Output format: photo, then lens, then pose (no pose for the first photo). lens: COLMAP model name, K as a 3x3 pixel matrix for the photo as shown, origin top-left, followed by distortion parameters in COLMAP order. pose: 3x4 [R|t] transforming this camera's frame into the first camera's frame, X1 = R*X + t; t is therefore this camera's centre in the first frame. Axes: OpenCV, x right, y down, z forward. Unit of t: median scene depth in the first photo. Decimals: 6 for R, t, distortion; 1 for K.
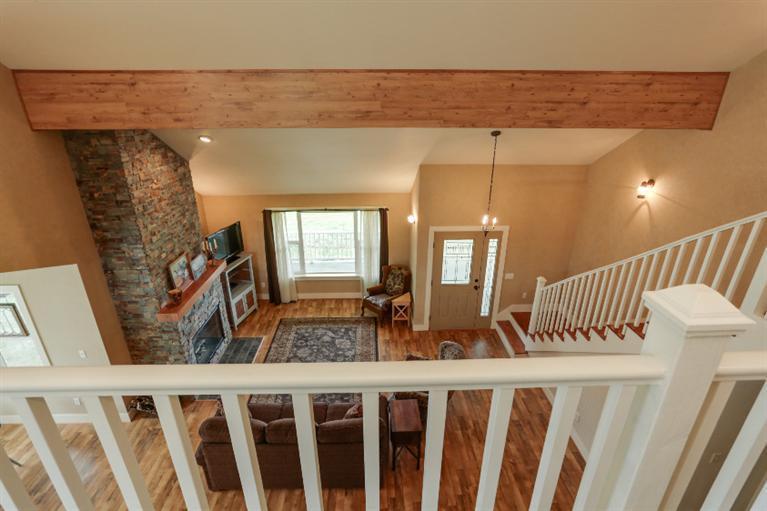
lens RADIAL K [[371.7, 0, 383.5], [0, 371.7, 255.5], [0, 0, 1]] dist [-0.034396, 0.019035]
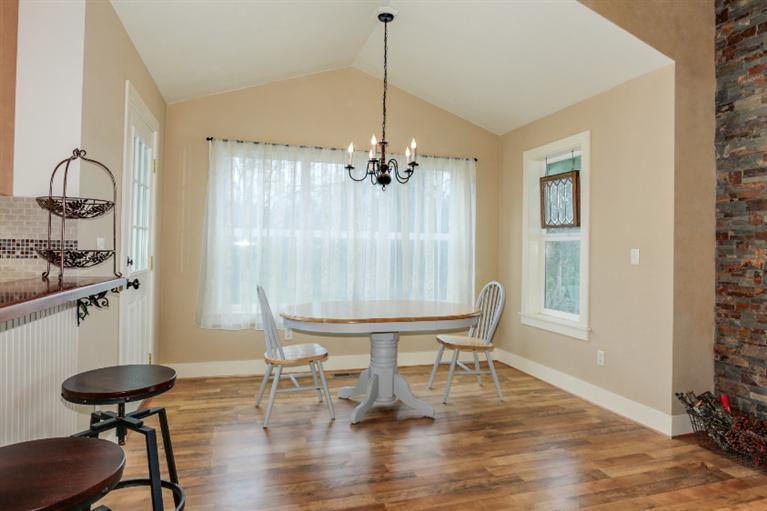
lens RADIAL K [[454.3, 0, 382.0], [0, 454.3, 246.2], [0, 0, 1]] dist [-0.030302, -0.000214]
pose [[0.259445, -0.003948, -0.965750, -0.252873], [-0.376253, 0.920566, -0.104843, 0.430134], [0.889450, 0.390568, 0.237351, 0.462892]]
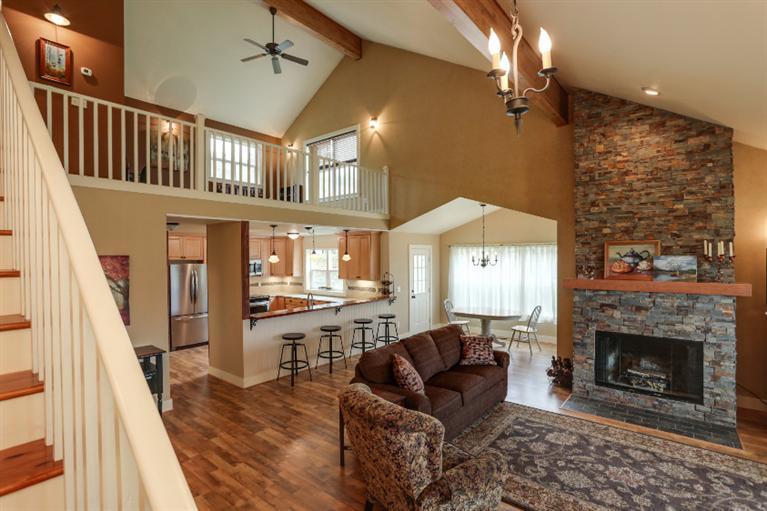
lens RADIAL K [[385.8, 0, 383.5], [0, 385.8, 255.5], [0, 0, 1]] dist [0.014929, 0.000499]
pose [[-0.647993, 0.010720, -0.761571, 0.548541], [-0.277599, 0.927798, 0.249258, -0.030128], [0.709256, 0.372929, -0.598231, 1.201316]]
